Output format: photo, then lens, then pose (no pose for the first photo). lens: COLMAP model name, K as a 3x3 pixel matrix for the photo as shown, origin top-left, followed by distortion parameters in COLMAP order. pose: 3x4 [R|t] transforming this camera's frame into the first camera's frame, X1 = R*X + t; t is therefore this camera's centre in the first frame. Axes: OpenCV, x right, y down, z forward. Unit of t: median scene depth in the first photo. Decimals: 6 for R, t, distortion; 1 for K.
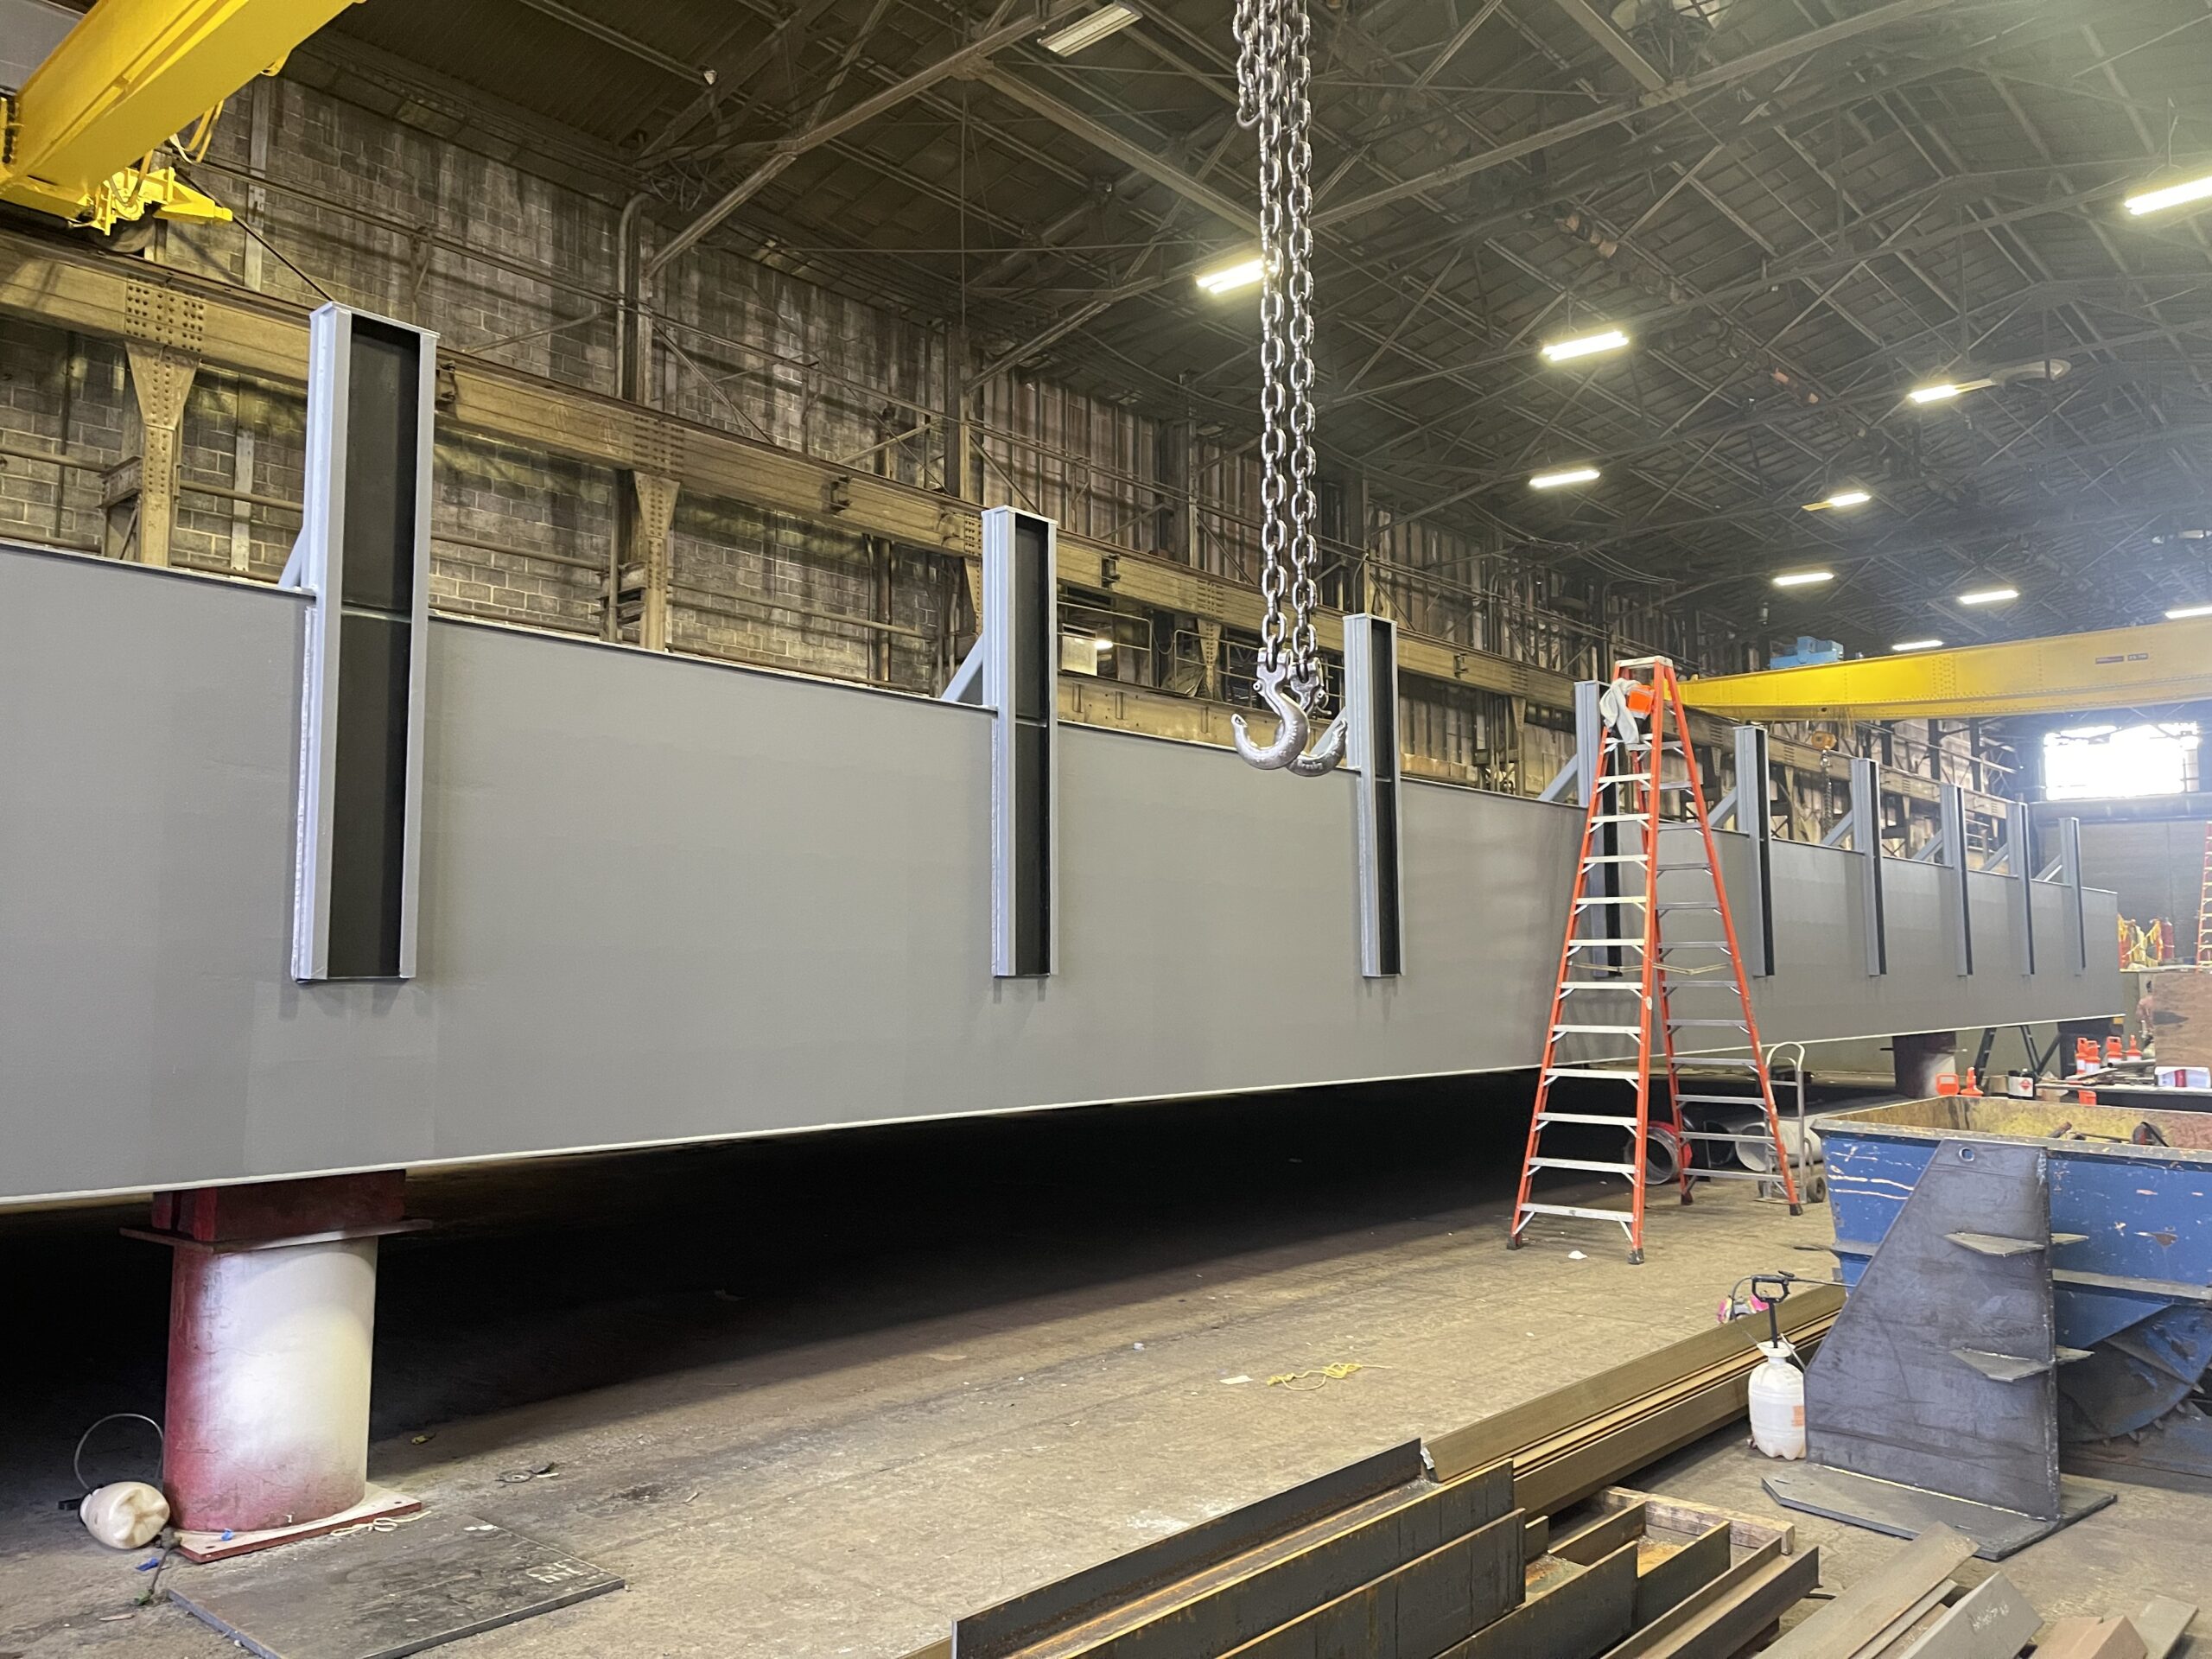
lens RADIAL K [[1655.8, 0, 1108.0], [0, 1655.8, 821.4], [0, 0, 1]] dist [0.003600, 0.000276]
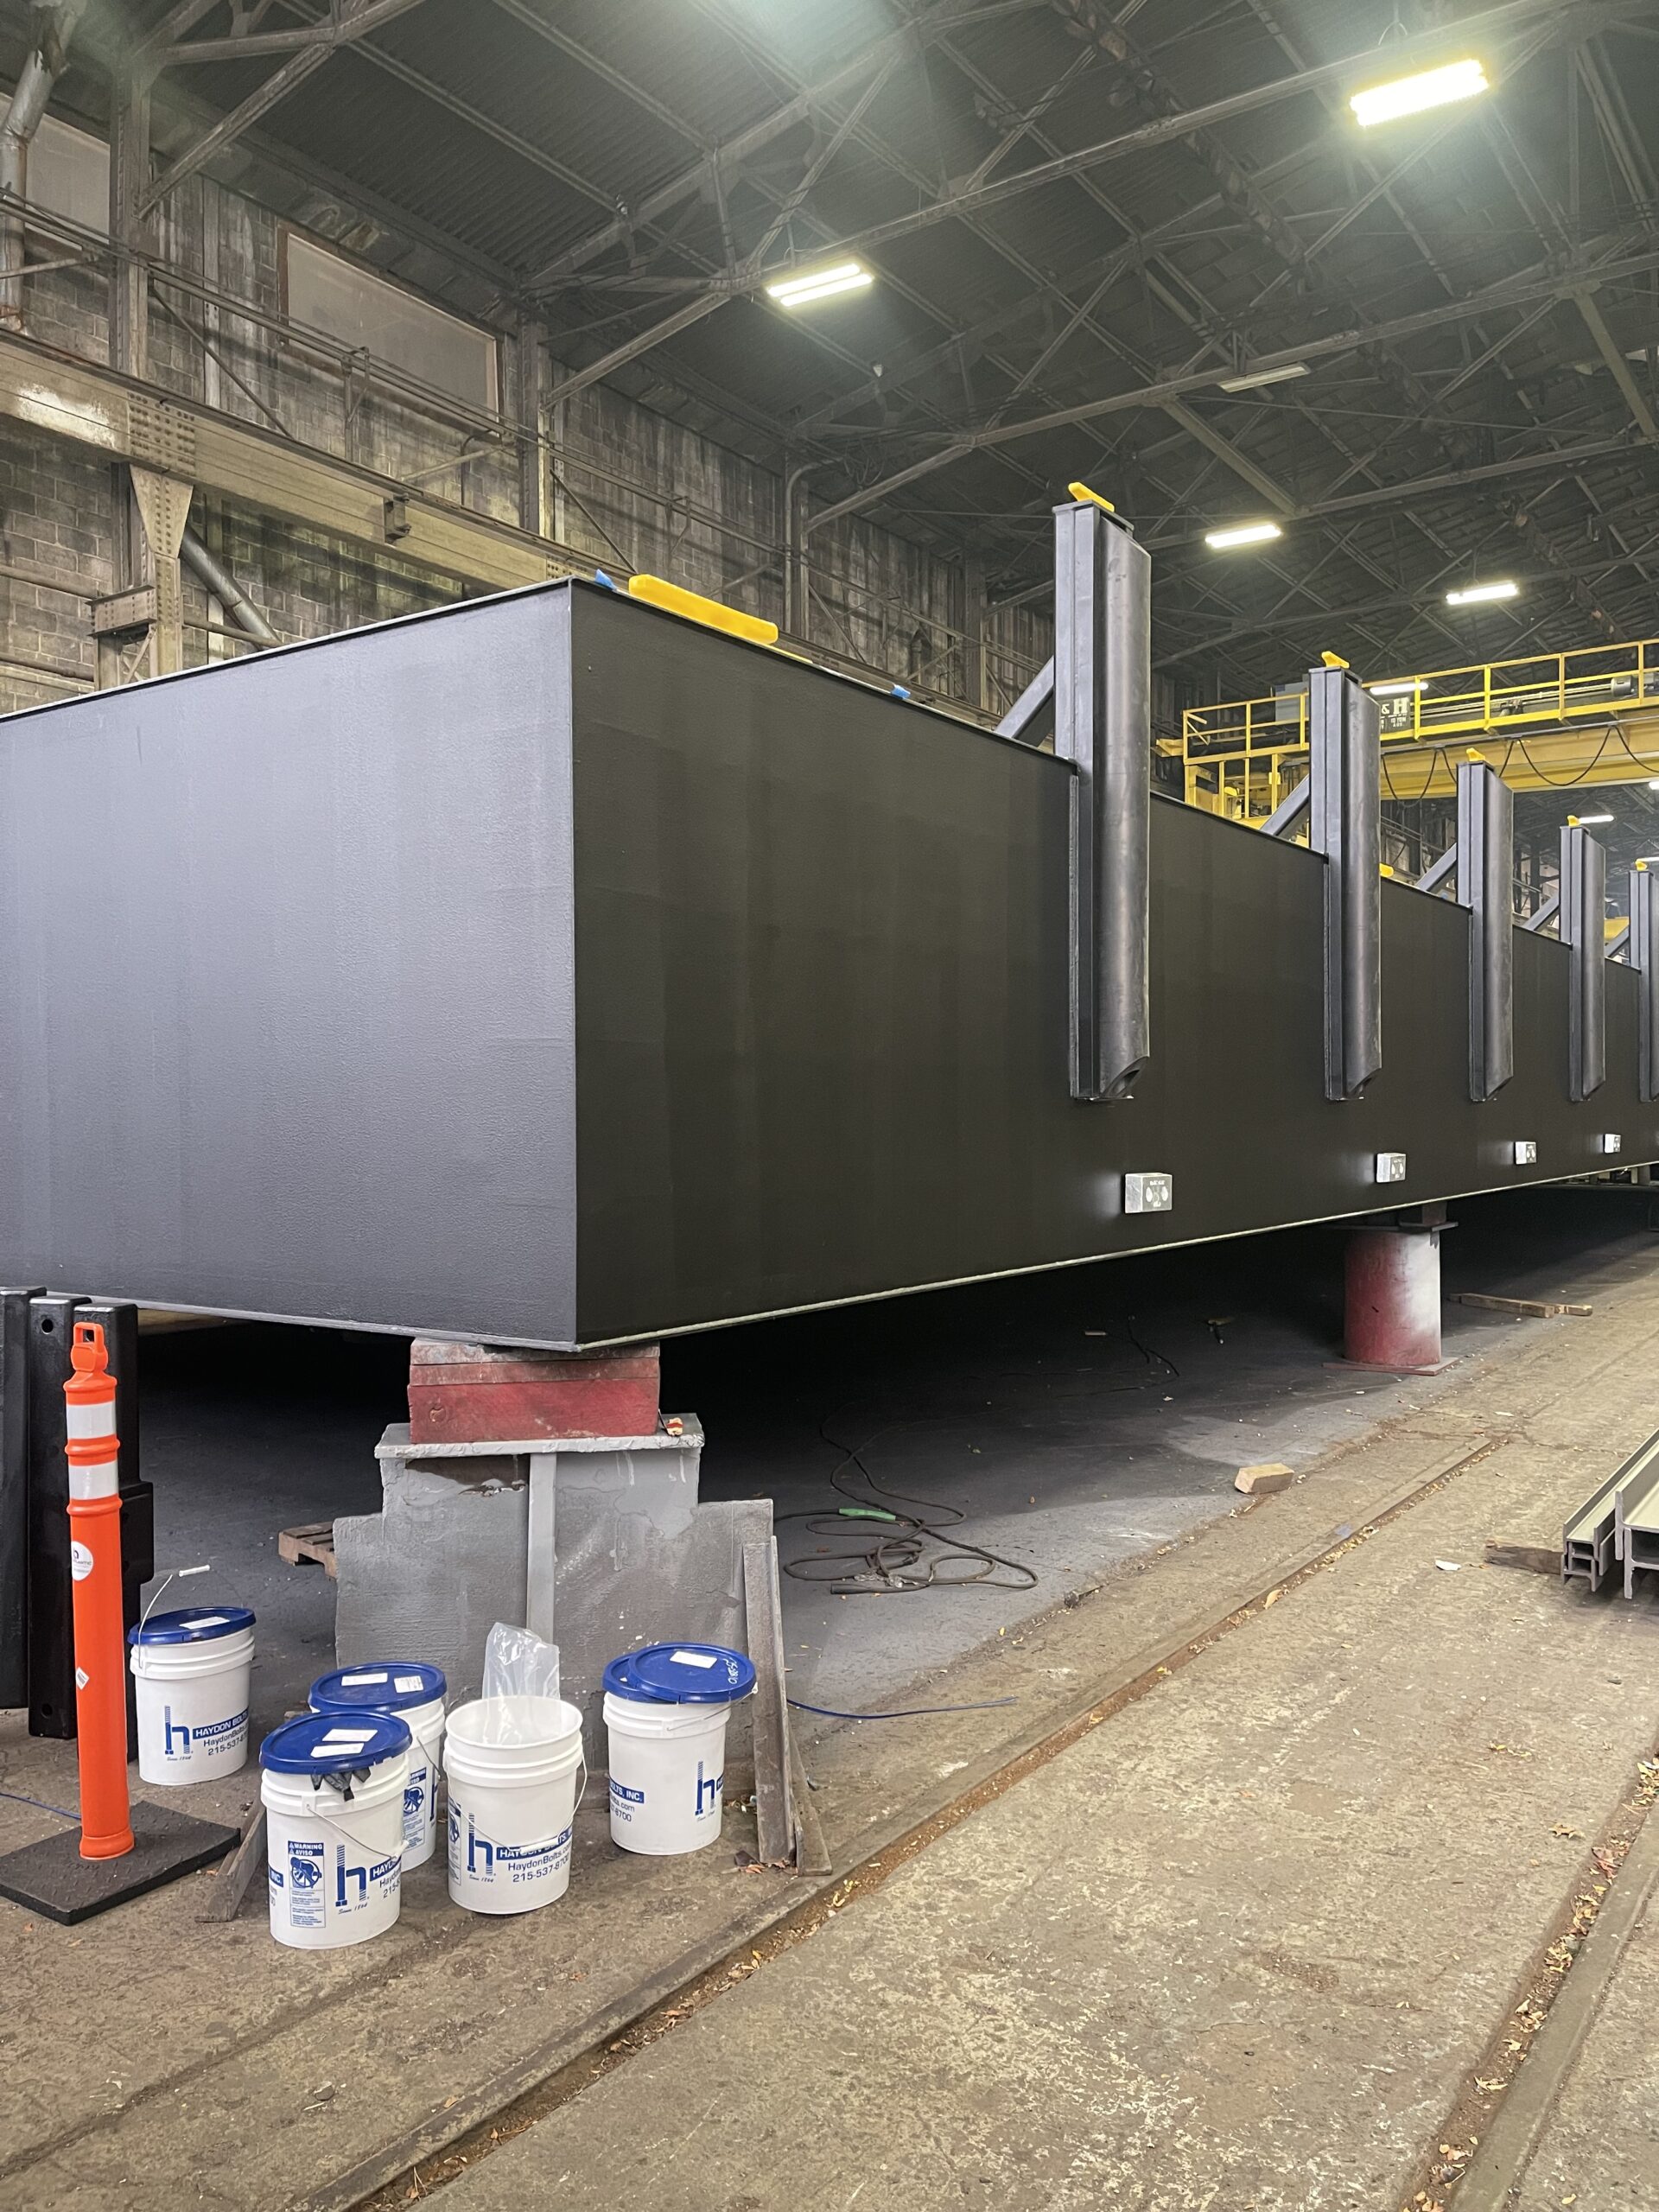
lens RADIAL K [[1655.8, 0, 827.7], [0, 1655.8, 1112.2], [0, 0, 1]] dist [0.003600, 0.000276]
pose [[0.994580, -0.001591, 0.103965, -0.401494], [-0.008350, 0.995431, 0.095113, -0.020757], [-0.103641, -0.095465, 0.990023, -0.255443]]
